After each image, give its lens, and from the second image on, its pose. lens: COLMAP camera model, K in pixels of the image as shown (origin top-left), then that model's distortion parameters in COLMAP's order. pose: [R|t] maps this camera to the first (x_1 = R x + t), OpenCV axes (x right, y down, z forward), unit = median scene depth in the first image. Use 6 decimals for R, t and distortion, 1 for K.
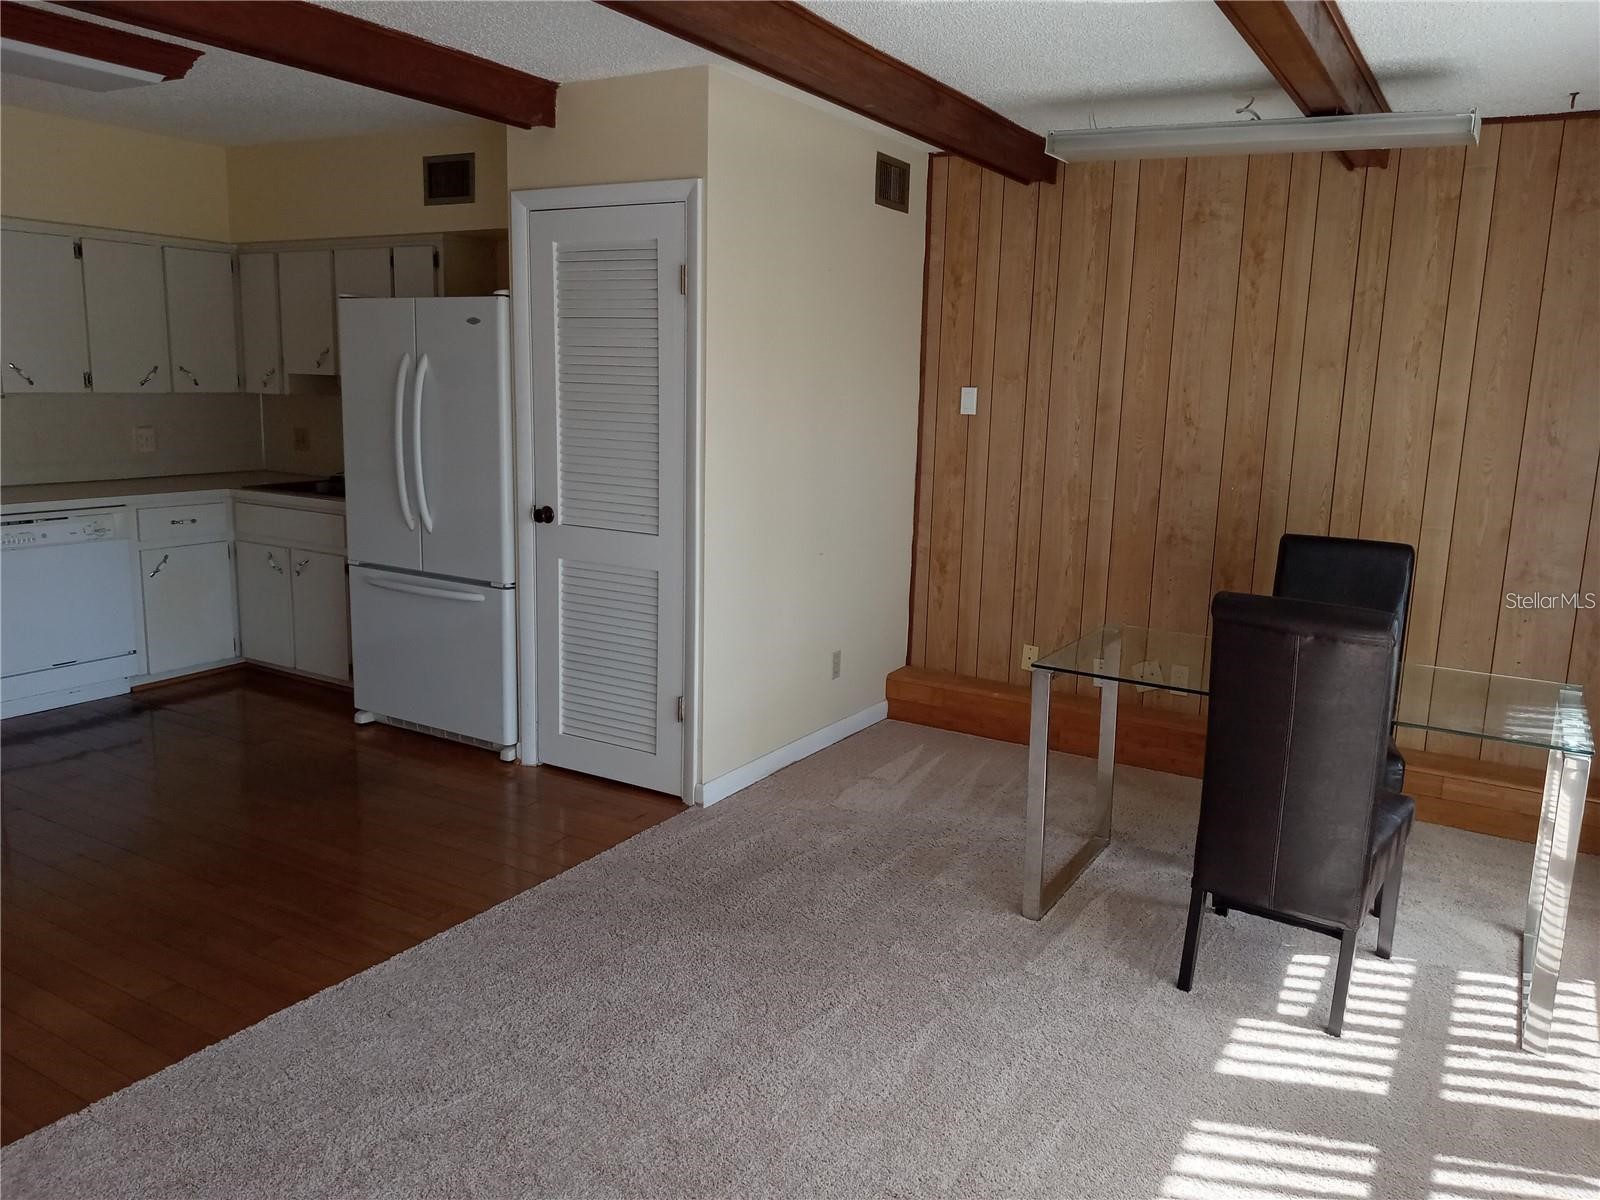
lens RADIAL K [[1181.1, 0, 798.6], [0, 1181.1, 592.8], [0, 0, 1]] dist [0.078978, -0.146268]
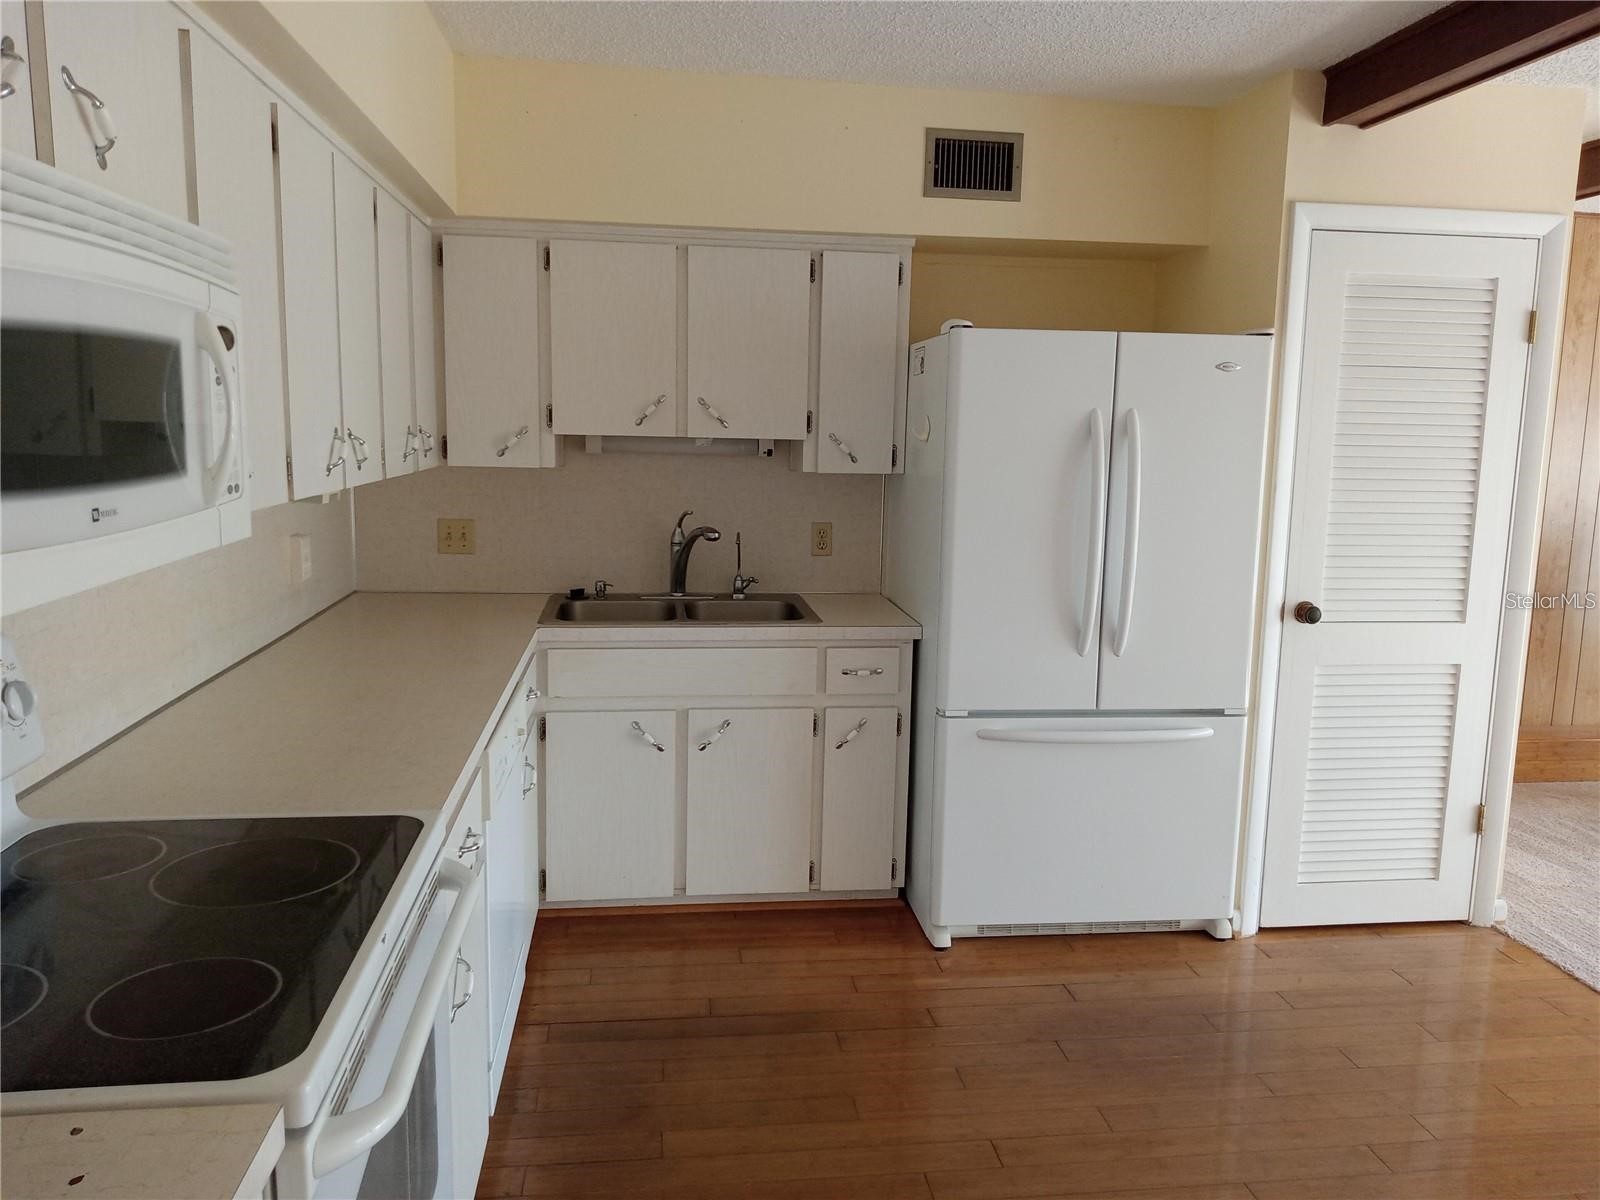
lens RADIAL K [[1203.0, 0, 791.0], [0, 1203.0, 594.1], [0, 0, 1]] dist [0.002247, -0.006207]
pose [[0.783277, -0.102328, 0.613193, -0.946930], [0.112595, 0.993398, 0.021949, -0.131142], [-0.611391, 0.051851, 0.789628, 0.564639]]
